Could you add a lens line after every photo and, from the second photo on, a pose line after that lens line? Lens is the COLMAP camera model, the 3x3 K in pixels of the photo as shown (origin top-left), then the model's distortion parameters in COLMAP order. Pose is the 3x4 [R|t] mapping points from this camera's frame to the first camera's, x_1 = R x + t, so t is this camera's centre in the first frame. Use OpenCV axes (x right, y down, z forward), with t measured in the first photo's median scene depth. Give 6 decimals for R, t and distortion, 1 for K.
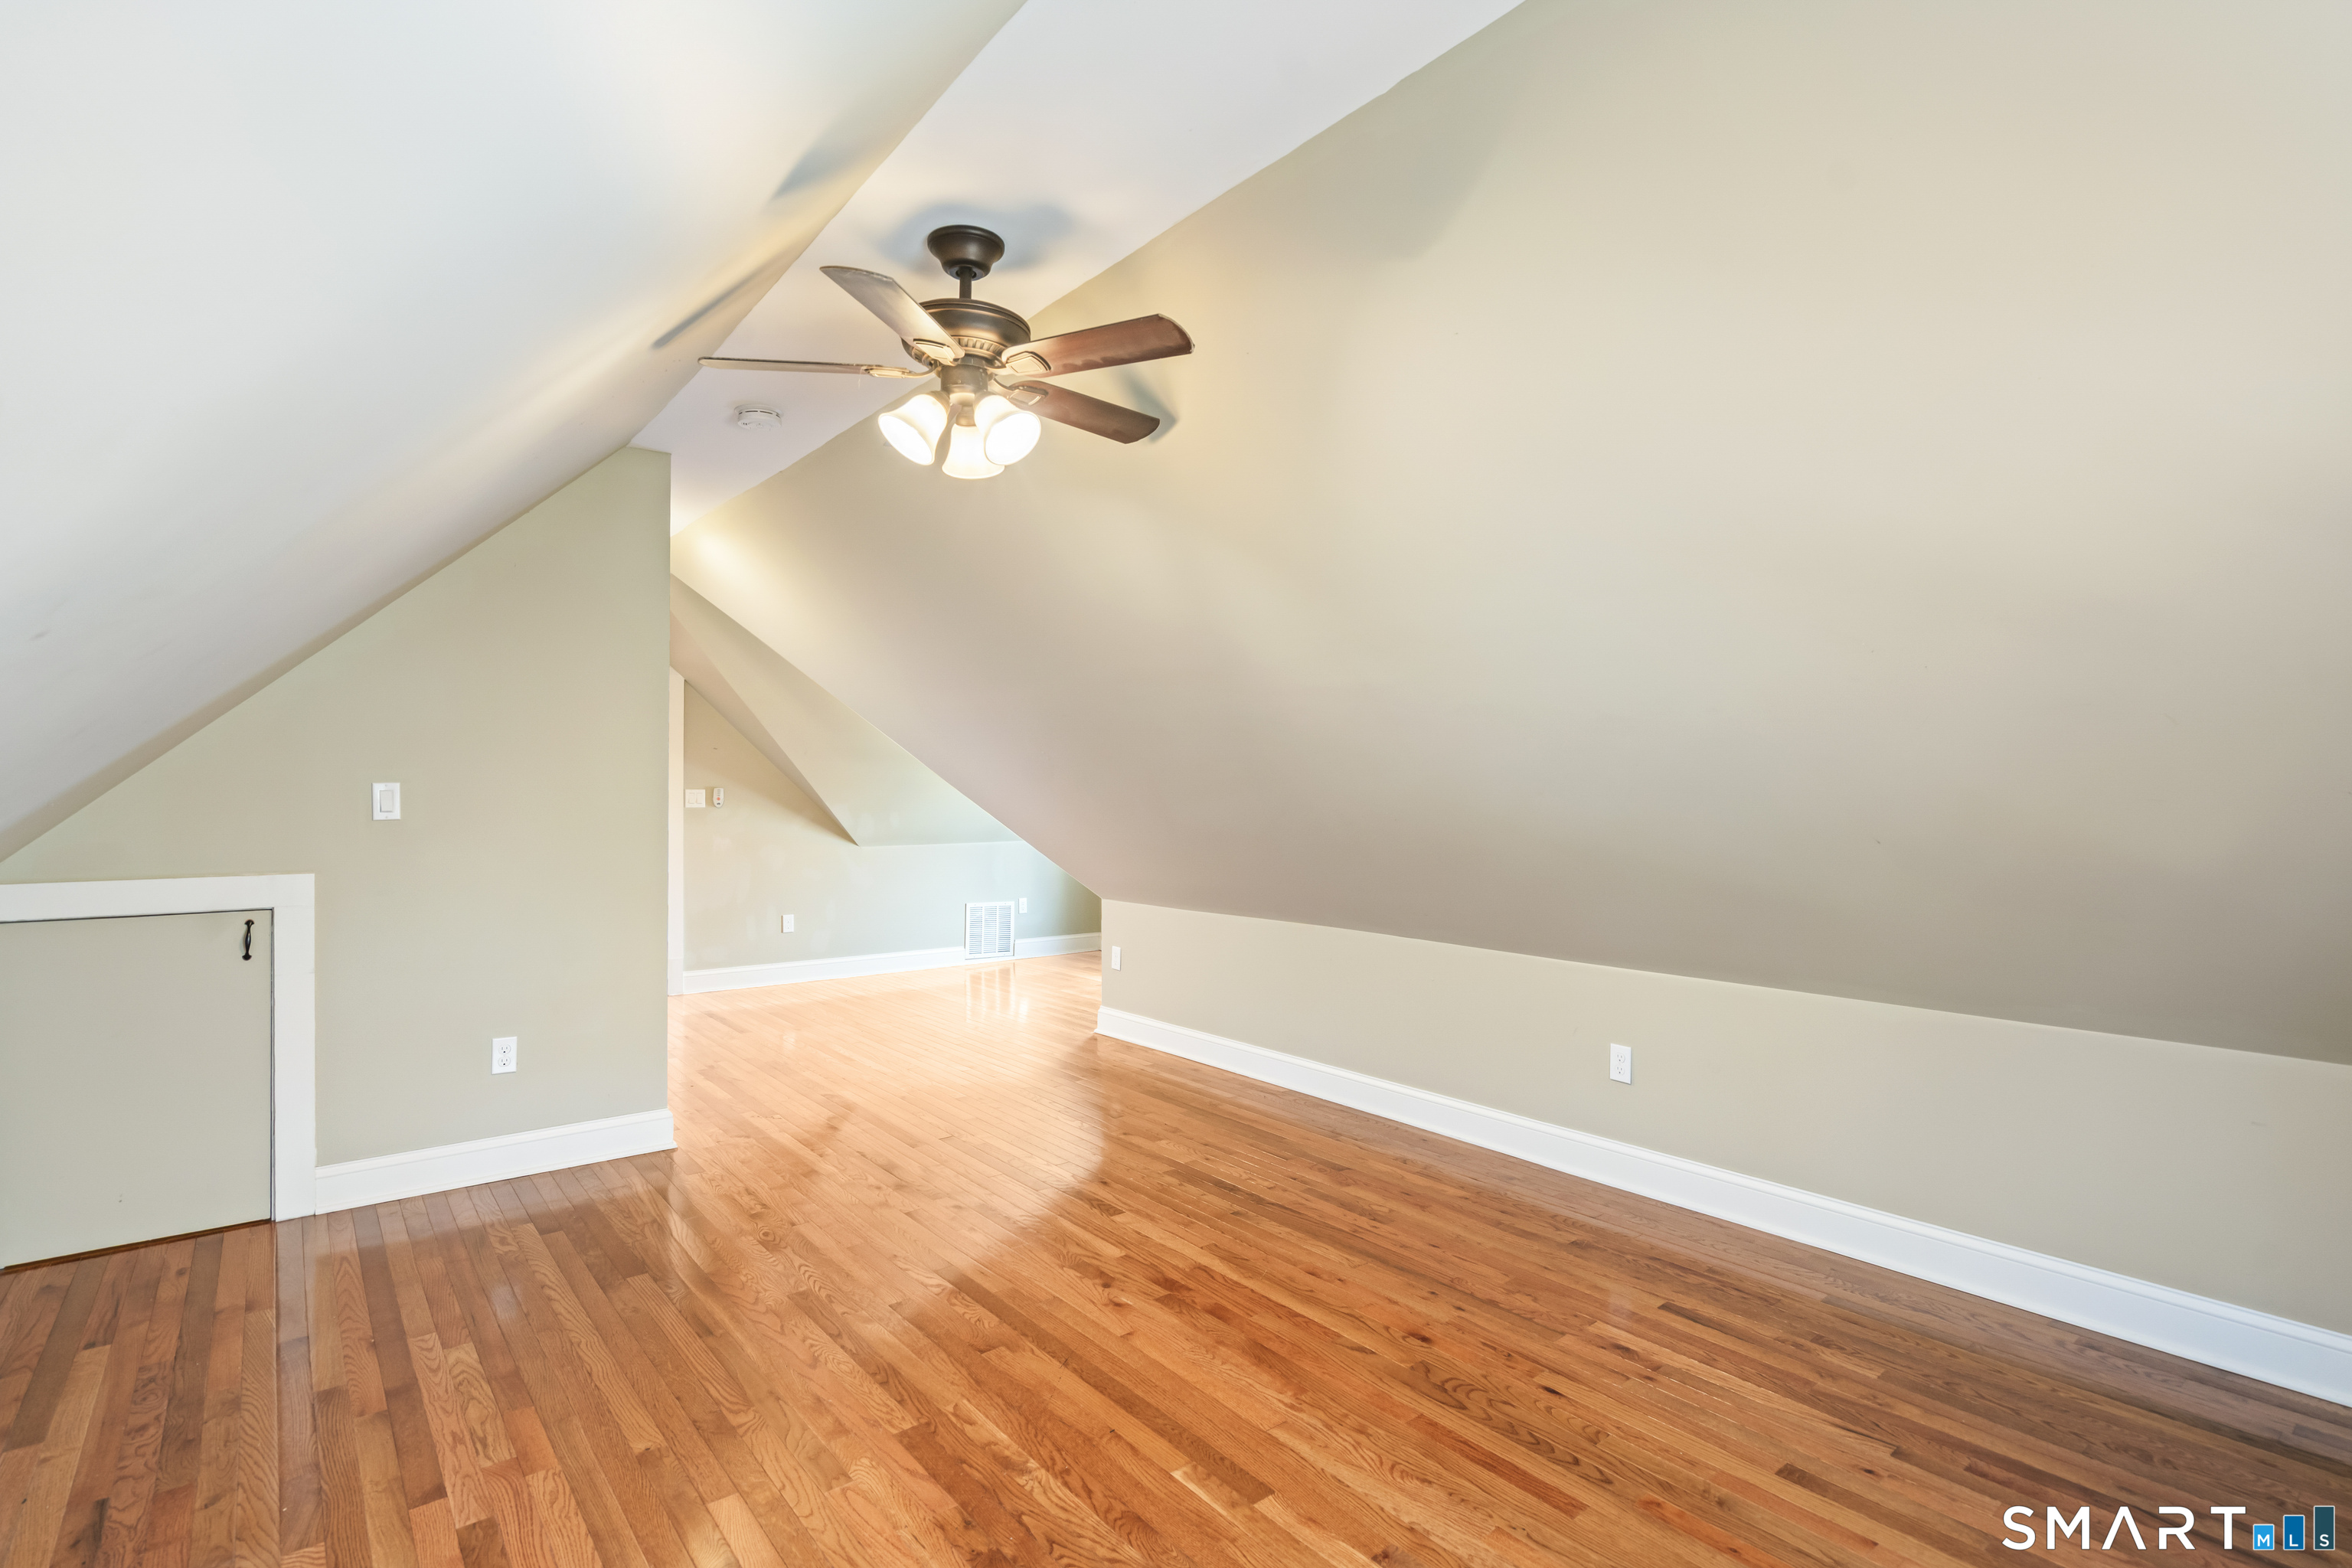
lens RADIAL K [[1101.5, 0, 1188.6], [0, 1101.5, 786.6], [0, 0, 1]] dist [-0.000790, 0.000898]
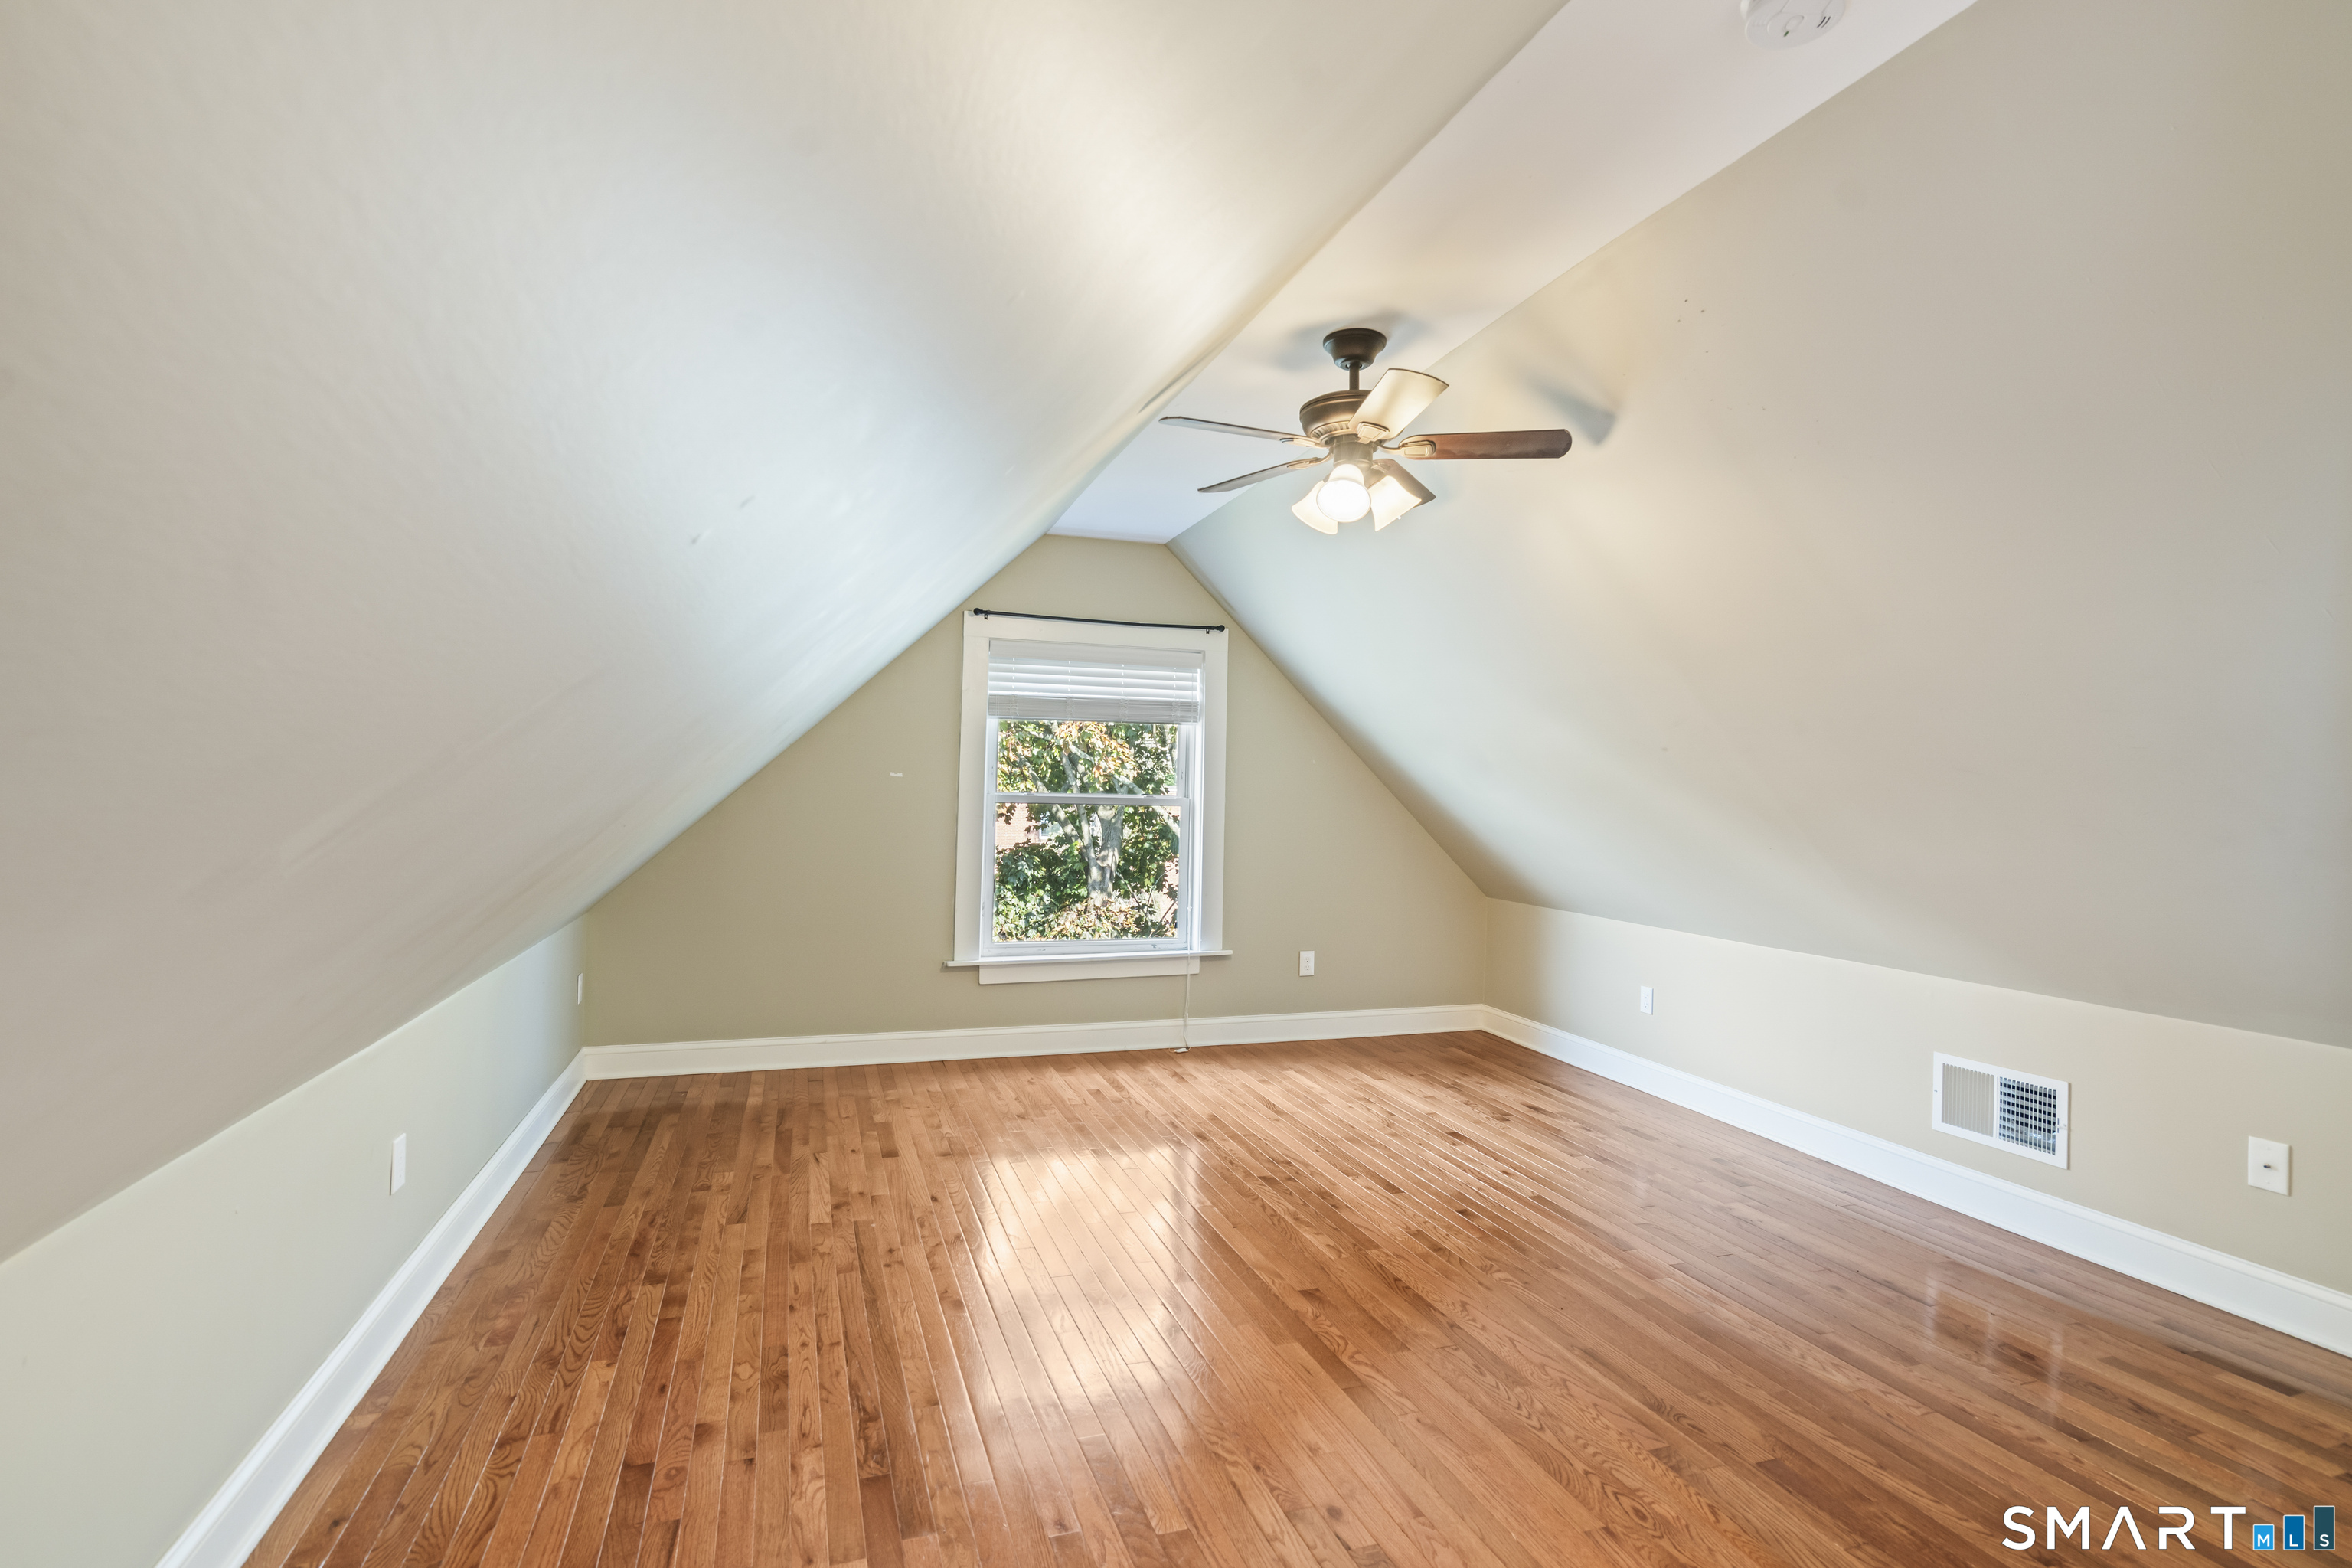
lens RADIAL K [[1101.5, 0, 1188.6], [0, 1101.5, 786.6], [0, 0, 1]] dist [-0.000790, 0.000898]
pose [[-0.936073, -0.023240, 0.351039, -0.407381], [-0.025434, 0.999675, -0.001638, 0.000875], [-0.350887, -0.010462, -0.936360, 1.910562]]
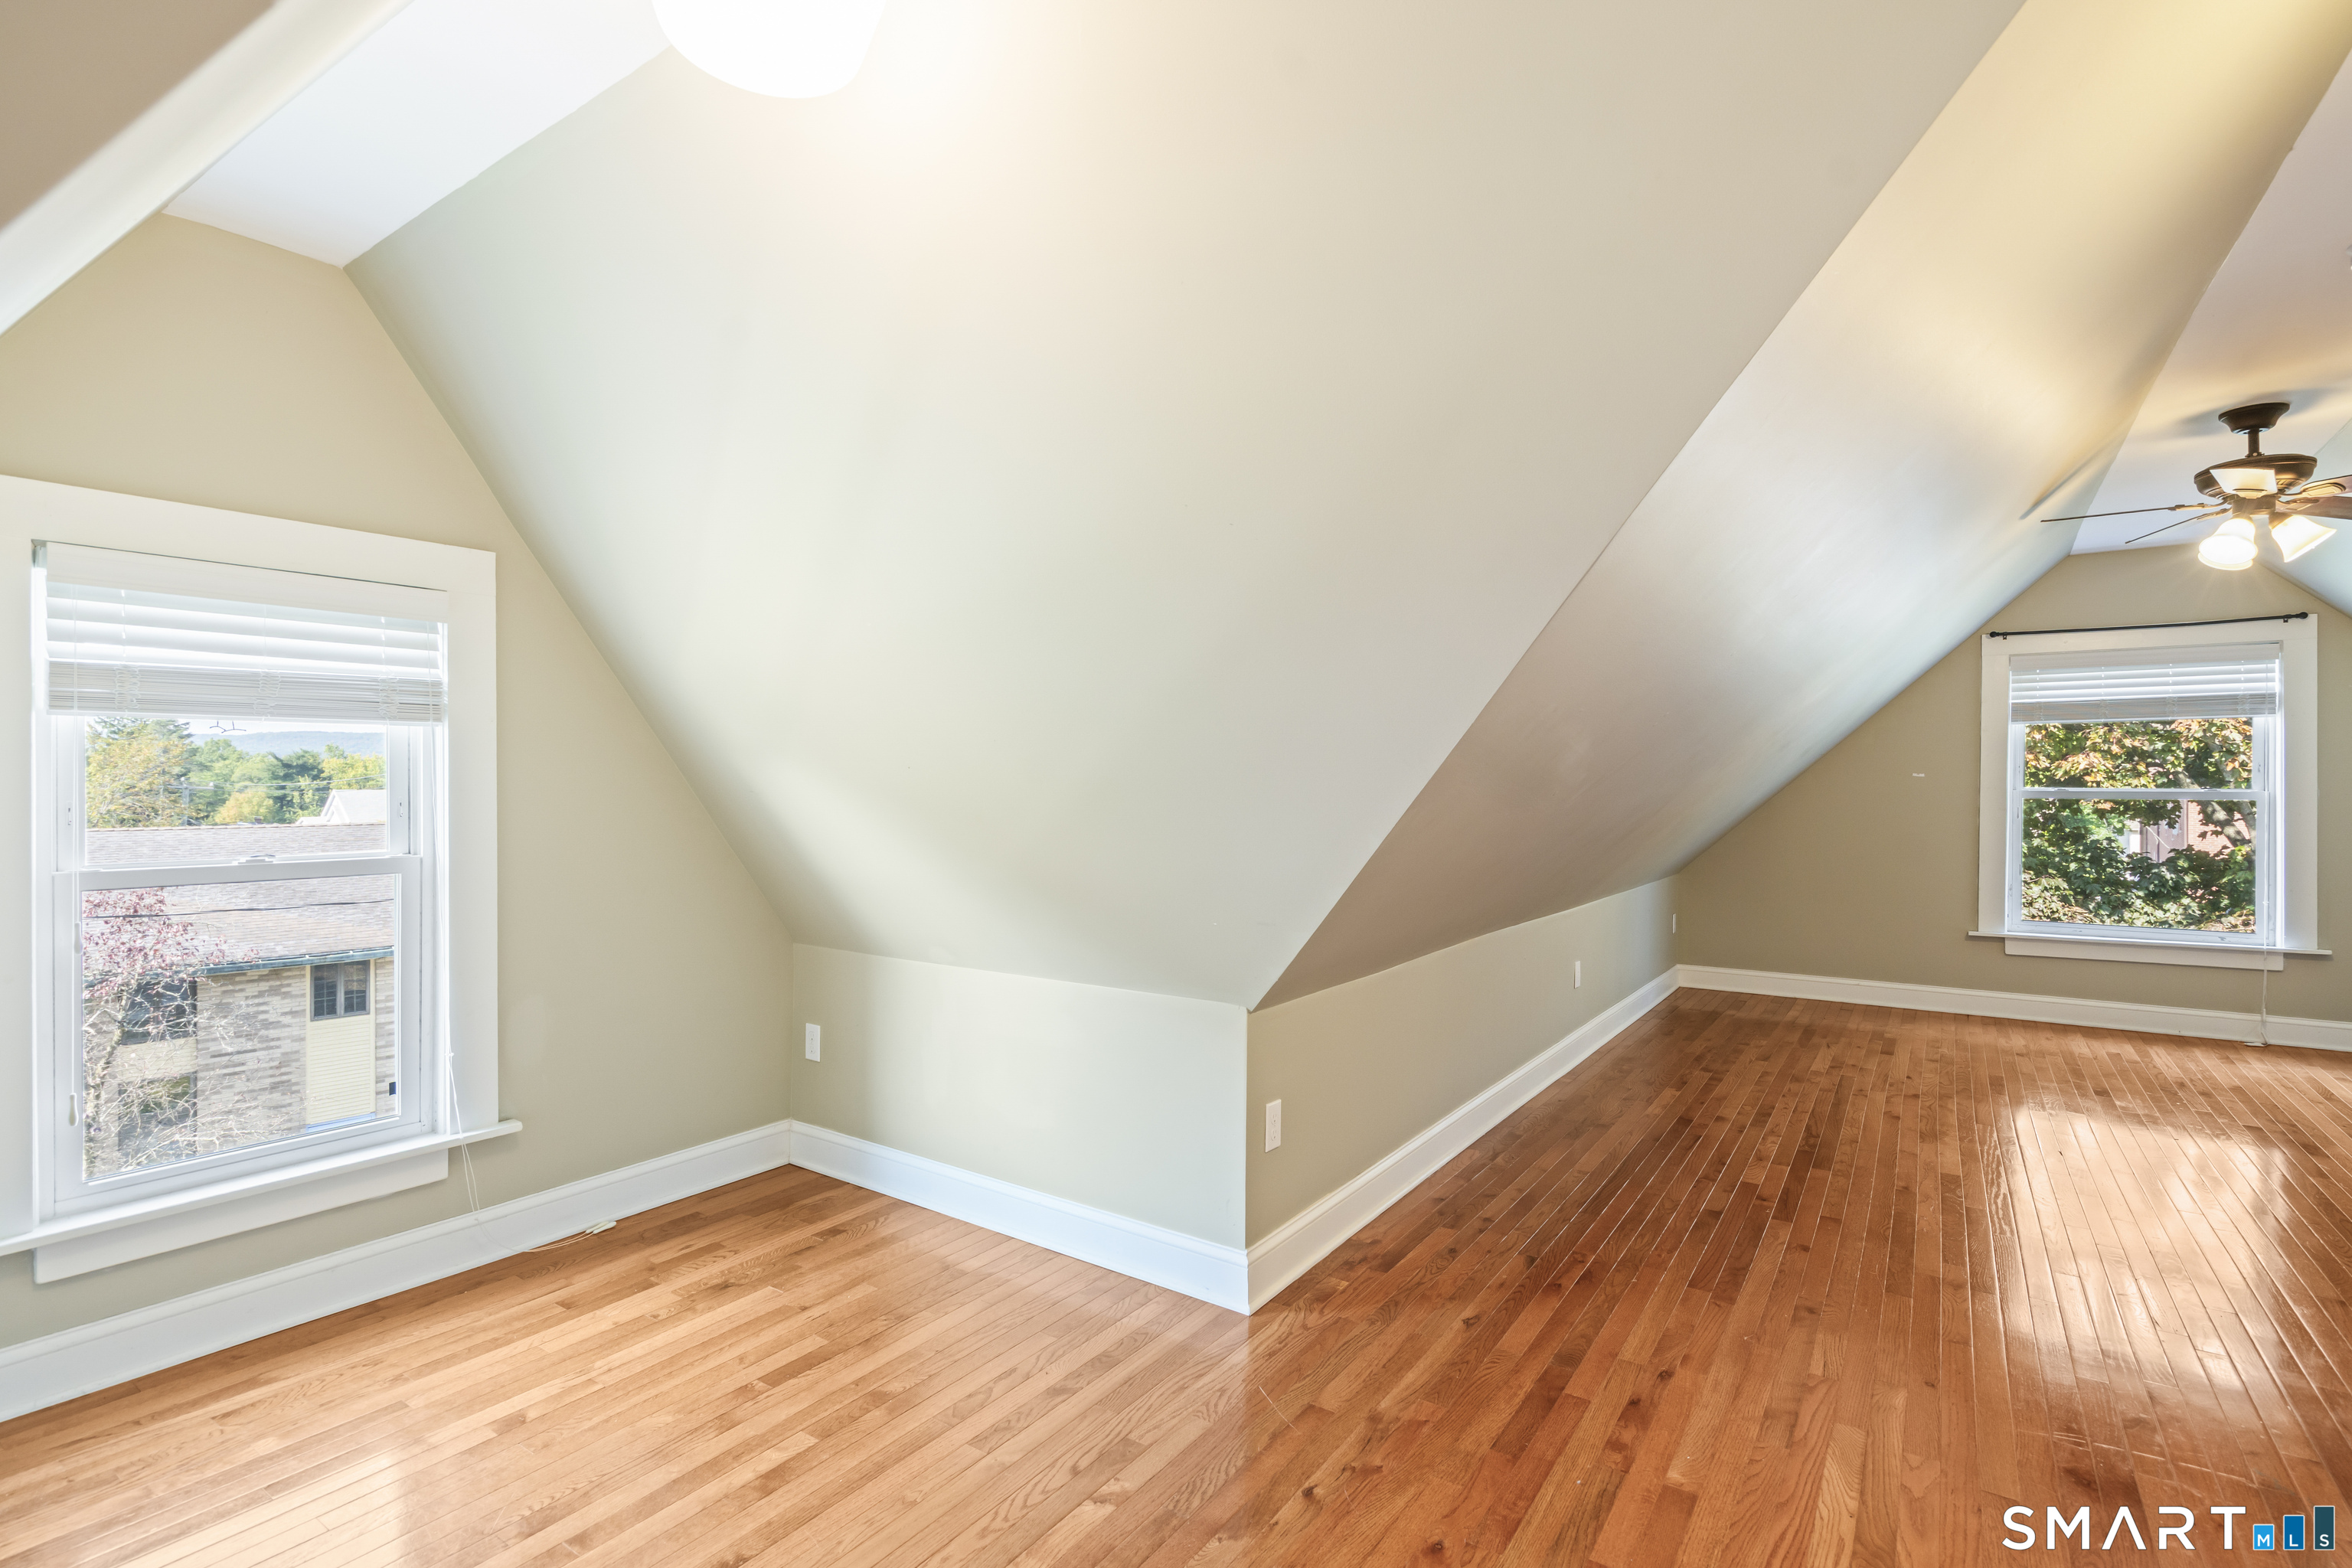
lens RADIAL K [[1101.1, 0, 1176.0], [0, 1101.1, 784.0], [0, 0, 1]] dist [0.011248, 0.000507]
pose [[-0.258917, -0.006403, 0.965878, -1.092690], [-0.003415, 0.999978, 0.005713, 0.000679], [-0.965894, -0.001819, -0.258933, 2.411369]]
